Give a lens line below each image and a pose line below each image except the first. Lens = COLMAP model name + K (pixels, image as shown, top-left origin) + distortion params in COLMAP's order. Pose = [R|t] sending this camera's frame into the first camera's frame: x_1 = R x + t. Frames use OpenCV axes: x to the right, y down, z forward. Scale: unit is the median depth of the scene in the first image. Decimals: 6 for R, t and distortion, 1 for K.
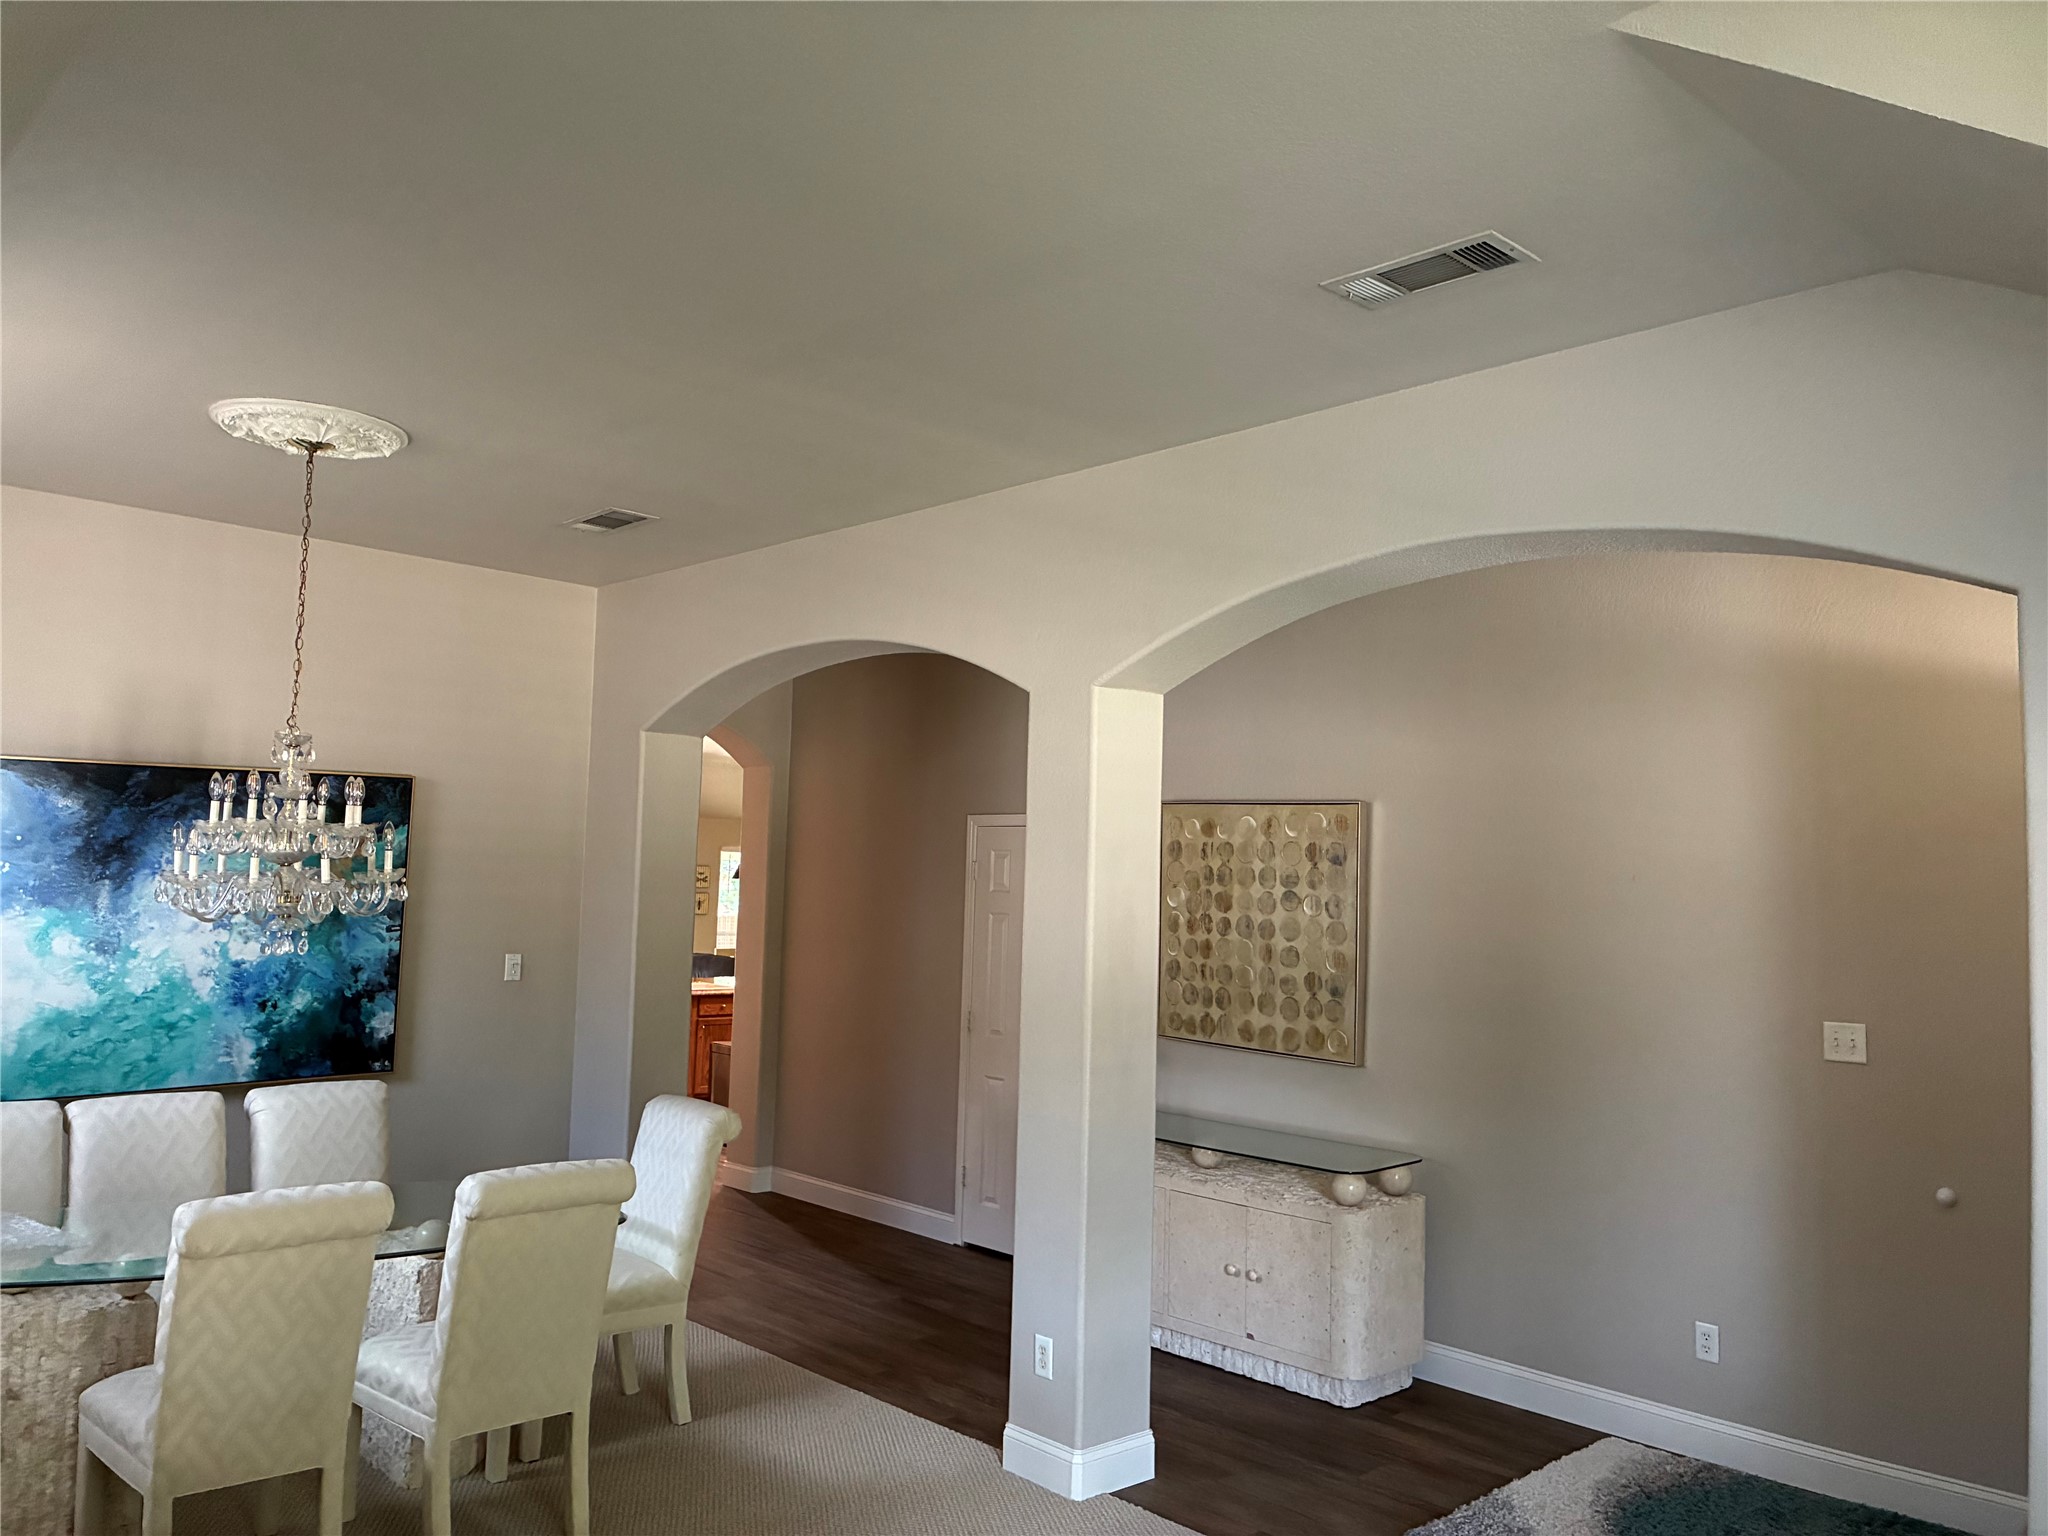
lens RADIAL K [[1548.8, 0, 1028.7], [0, 1548.8, 769.3], [0, 0, 1]] dist [0.028033, -0.041452]
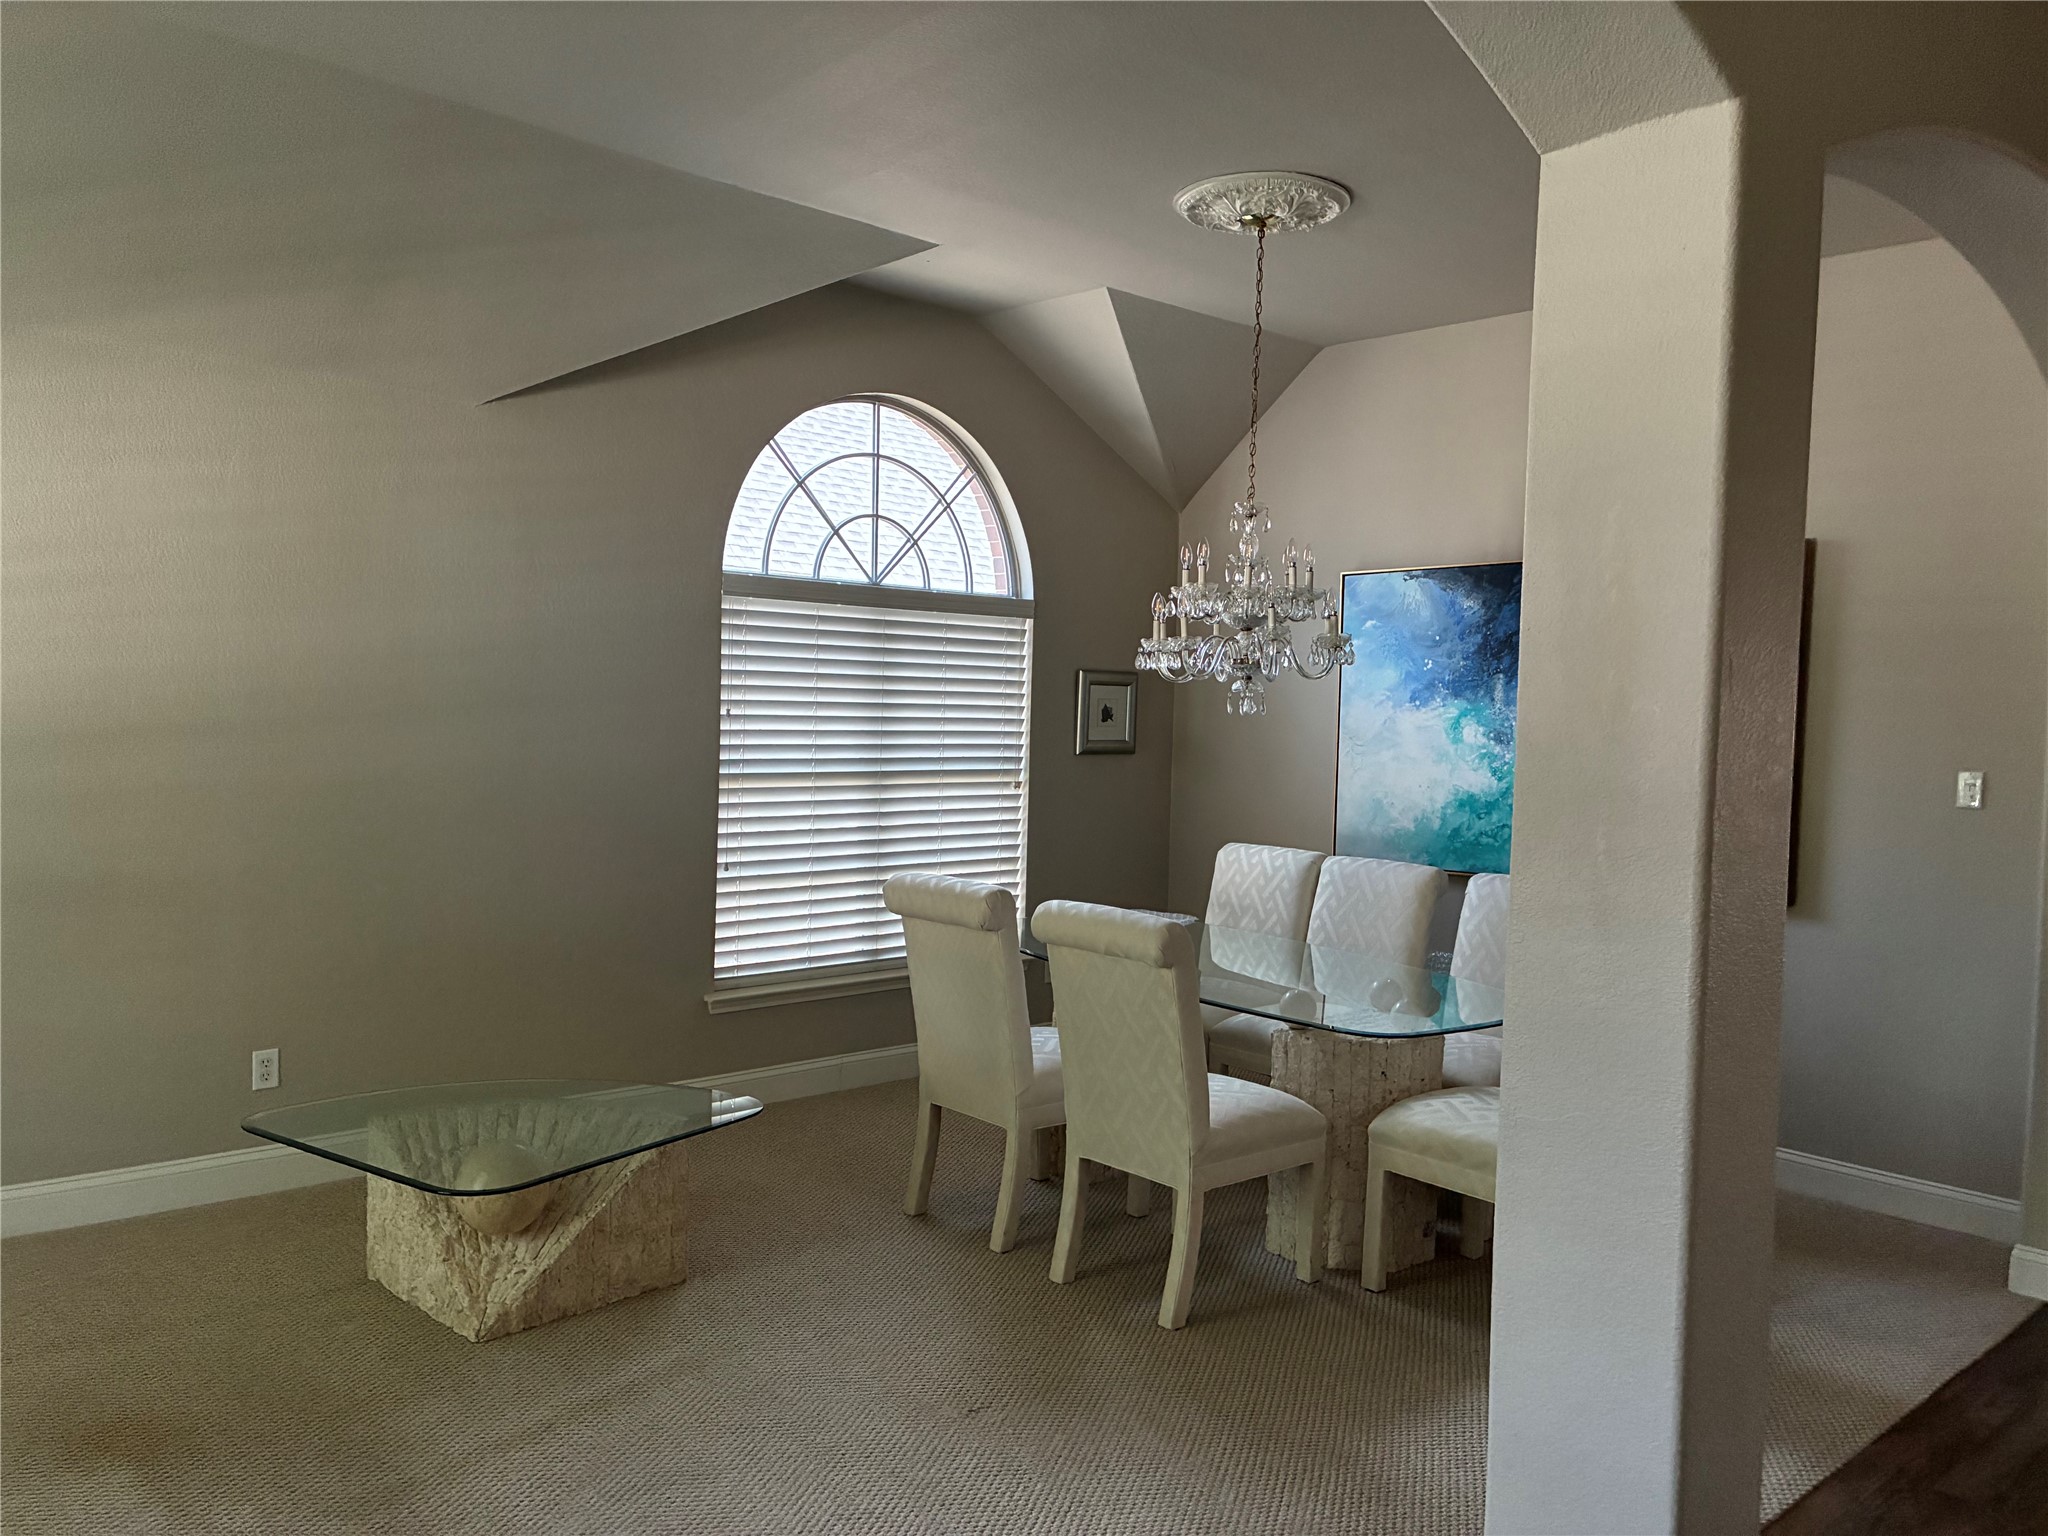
lens RADIAL K [[1548.8, 0, 1028.5], [0, 1548.8, 765.5], [0, 0, 1]] dist [0.028033, -0.041452]
pose [[-0.035550, 0.007893, -0.999337, 0.478282], [0.038651, 0.999232, 0.006517, 0.115558], [0.998620, -0.038394, -0.035828, 0.725923]]
